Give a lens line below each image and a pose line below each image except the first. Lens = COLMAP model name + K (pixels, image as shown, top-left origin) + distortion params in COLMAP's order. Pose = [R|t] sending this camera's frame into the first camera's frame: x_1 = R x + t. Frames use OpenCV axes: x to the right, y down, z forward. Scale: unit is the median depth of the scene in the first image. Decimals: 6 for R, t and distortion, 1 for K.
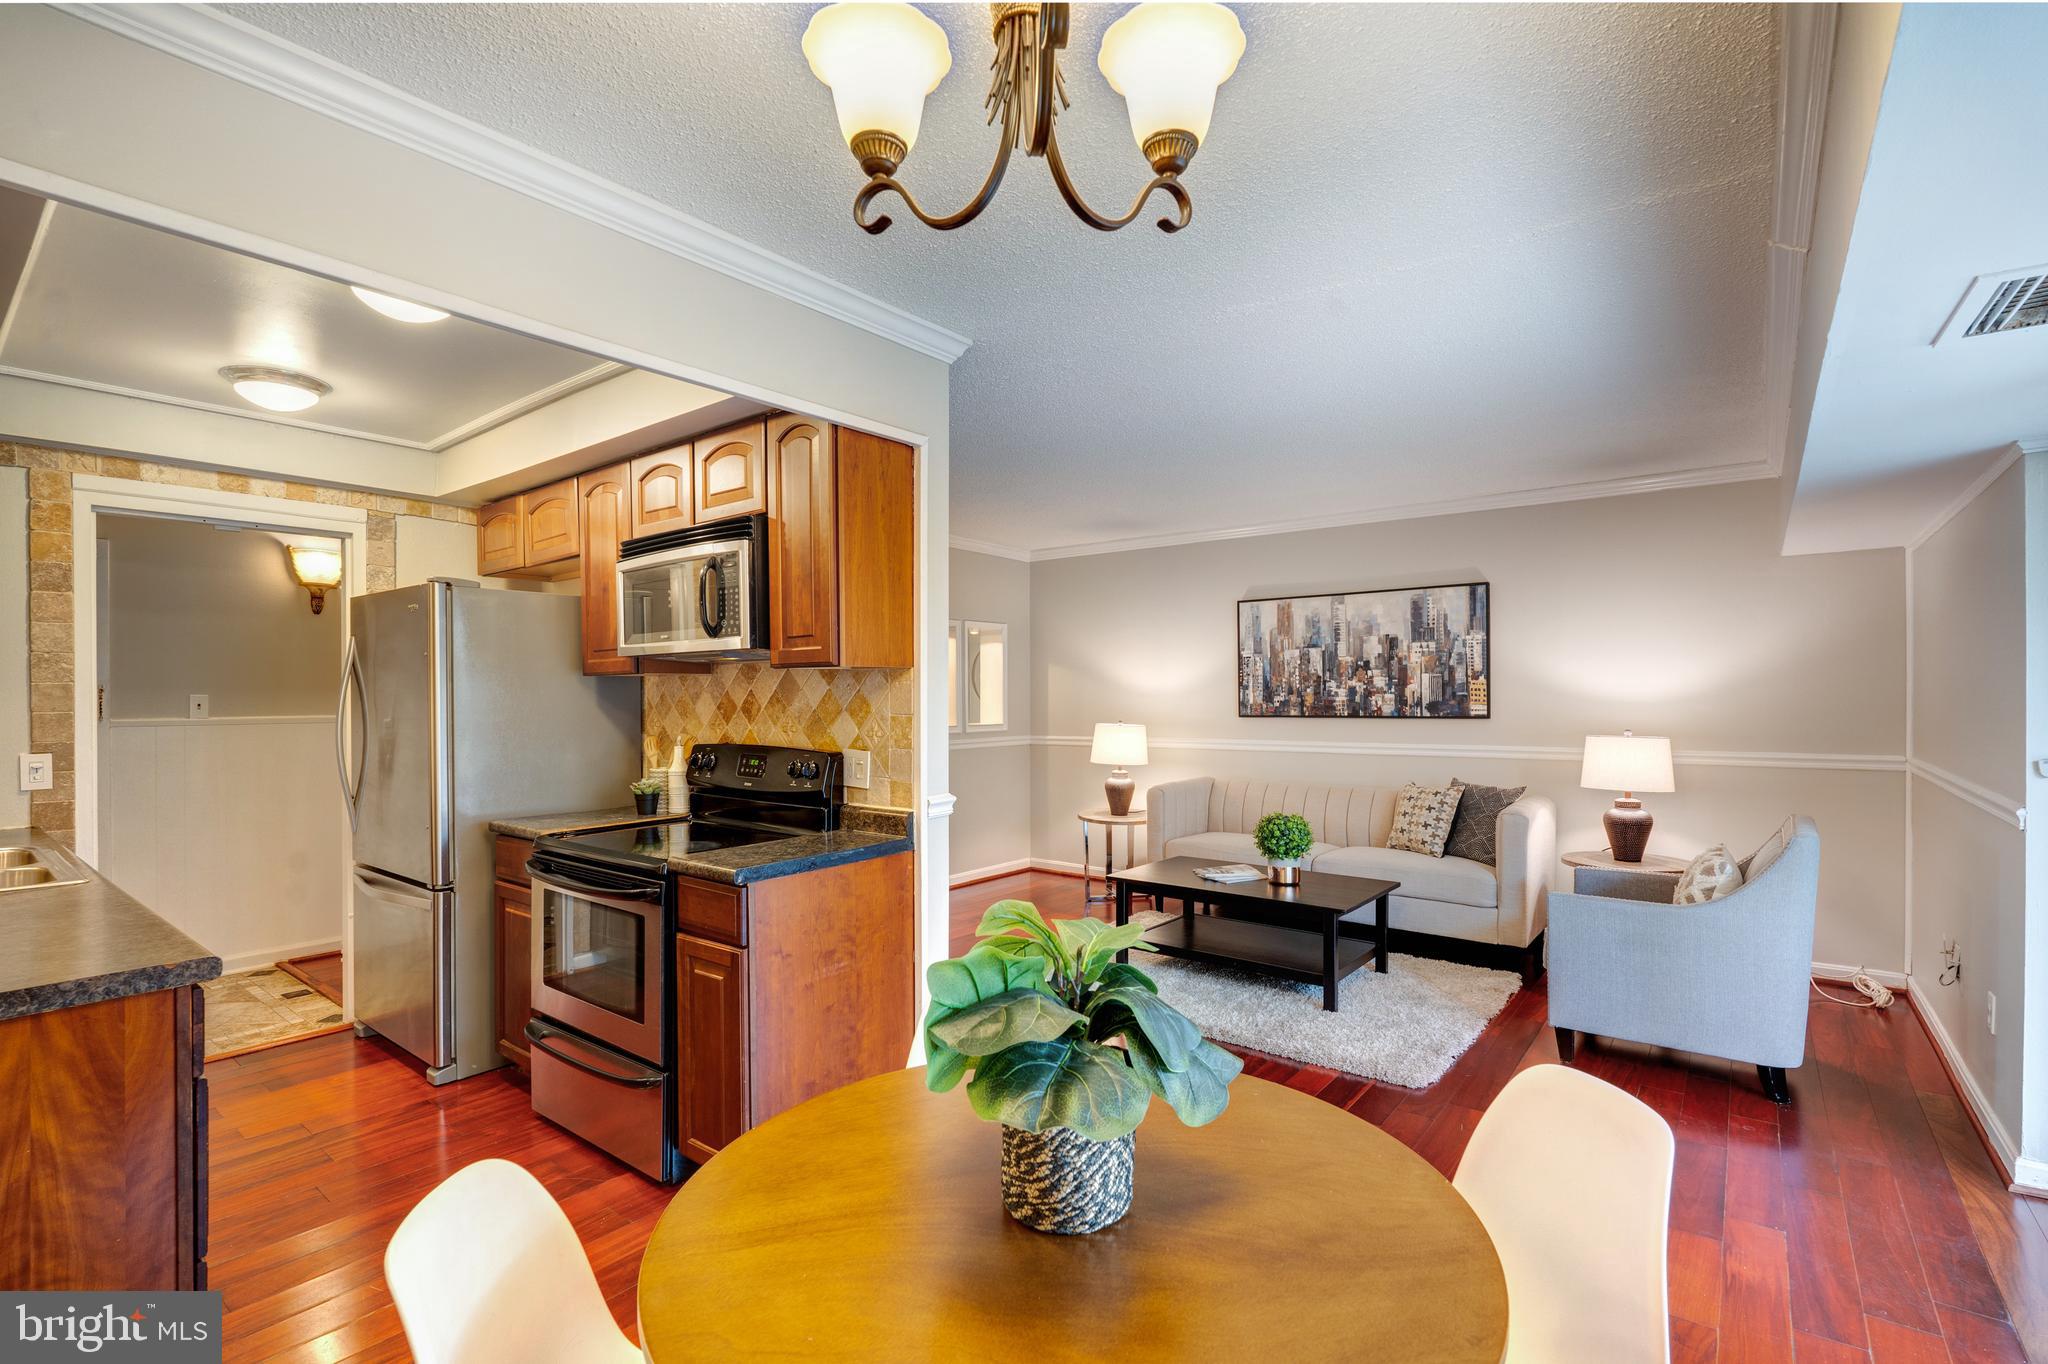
lens RADIAL K [[927.4, 0, 1009.6], [0, 927.4, 697.1], [0, 0, 1]] dist [0.000153, 0.000293]
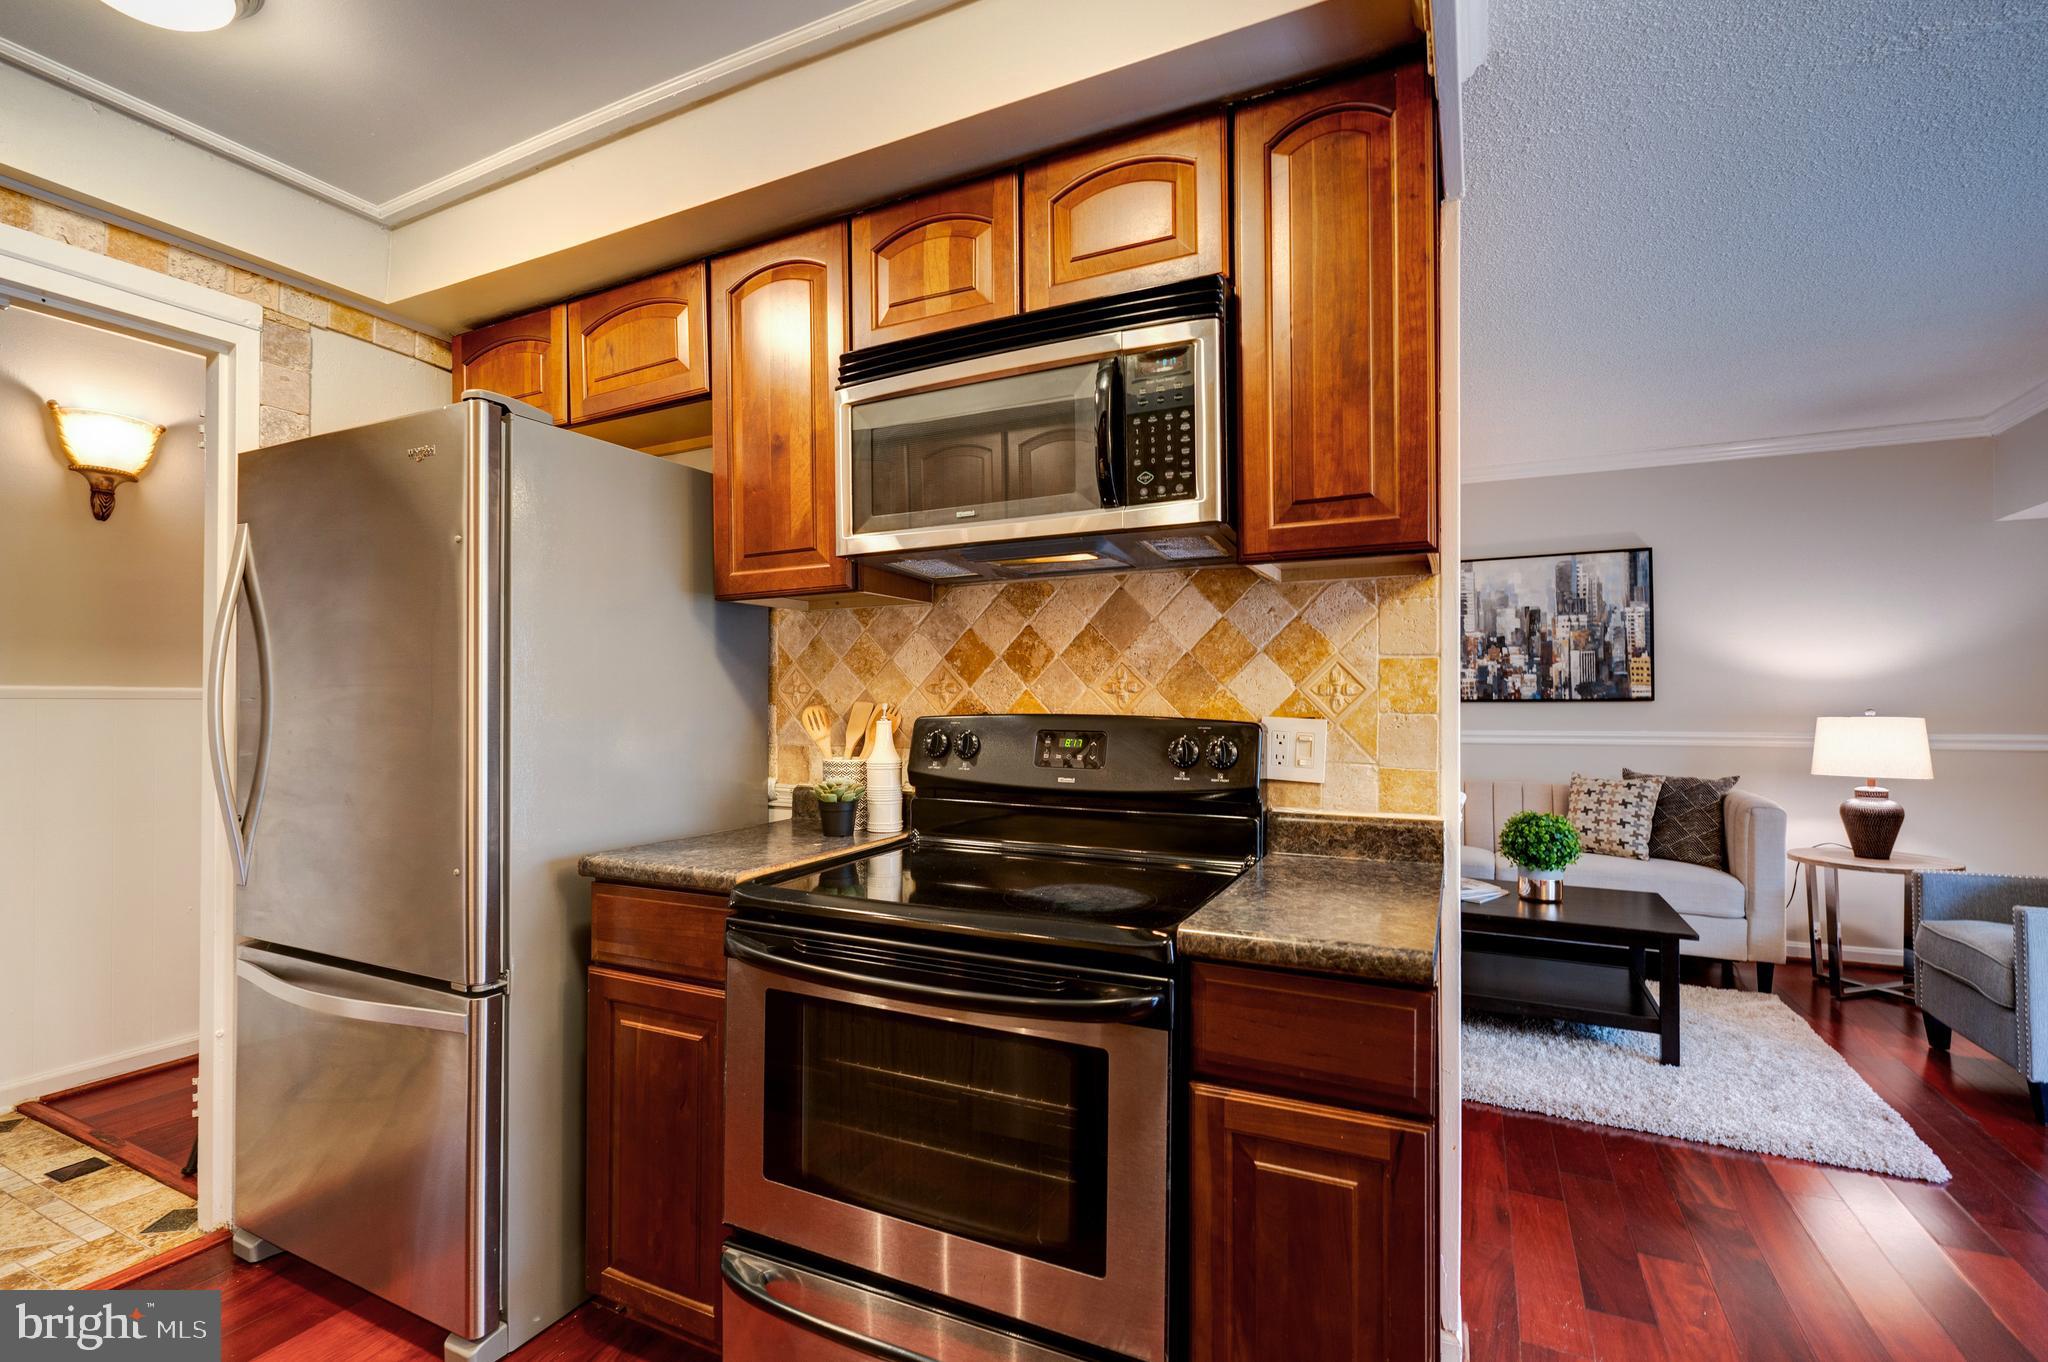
lens RADIAL K [[918.4, 0, 1005.8], [0, 918.4, 691.6], [0, 0, 1]] dist [-0.003589, 0.000389]
pose [[0.977977, 0.005589, 0.208637, -0.322533], [-0.002594, 0.999890, -0.014627, 0.033935], [-0.208696, 0.013764, 0.977884, 0.321536]]
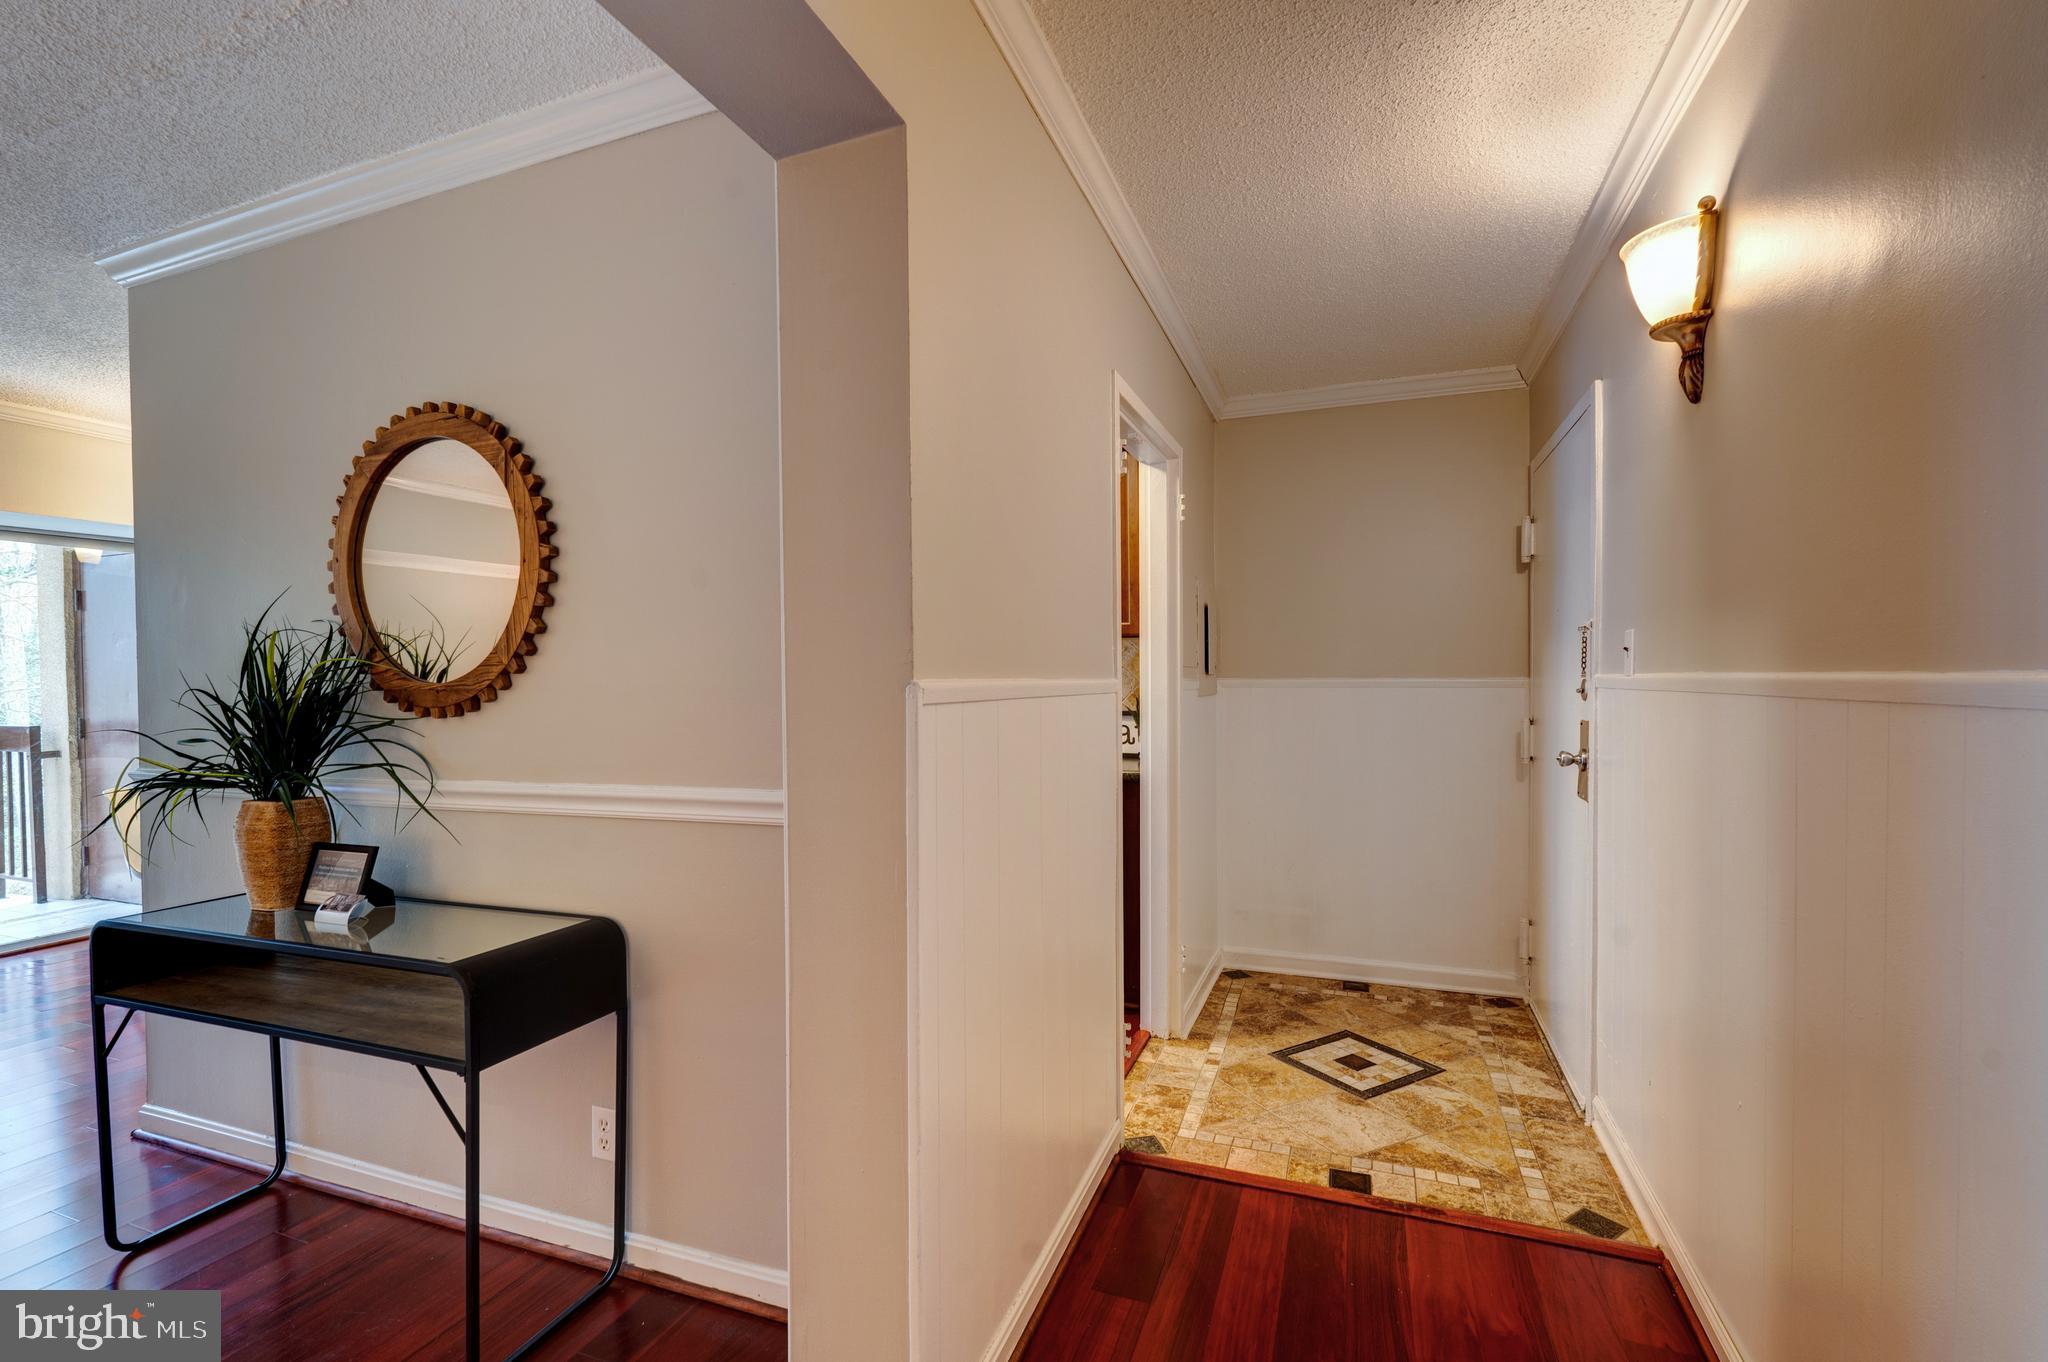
lens RADIAL K [[891.9, 0, 1014.5], [0, 891.9, 692.4], [0, 0, 1]] dist [-0.000395, 0.000083]
pose [[-0.954260, 0.016794, -0.298506, -0.416471], [0.013067, 0.999810, 0.014477, 0.021902], [0.298693, 0.009914, -0.954298, 1.396317]]
